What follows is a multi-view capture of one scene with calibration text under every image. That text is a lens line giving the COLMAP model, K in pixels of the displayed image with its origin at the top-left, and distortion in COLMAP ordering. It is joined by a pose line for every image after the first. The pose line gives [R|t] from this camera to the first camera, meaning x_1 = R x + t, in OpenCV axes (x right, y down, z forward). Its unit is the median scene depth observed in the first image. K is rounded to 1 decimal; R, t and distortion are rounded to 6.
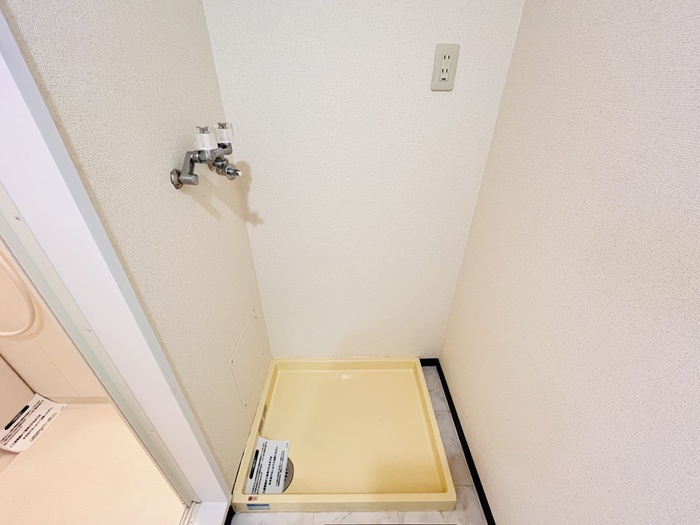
lens RADIAL K [[284.2, 0, 349.6], [0, 284.2, 261.3], [0, 0, 1]] dist [-0.003390, 0.000331]
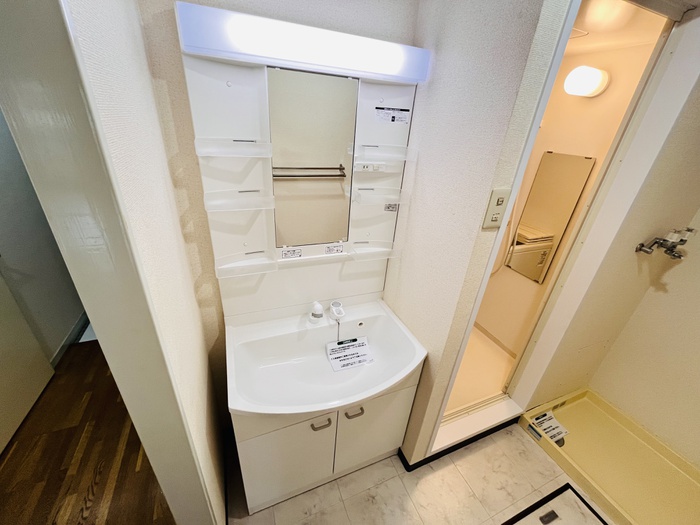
lens RADIAL K [[284.2, 0, 350.1], [0, 284.2, 261.6], [0, 0, 1]] dist [-0.003390, 0.000331]
pose [[0.381371, 0.432014, -0.817264, 0.162575], [-0.533137, 0.825028, 0.187334, 0.299117], [0.755196, 0.364270, 0.544964, -0.942940]]
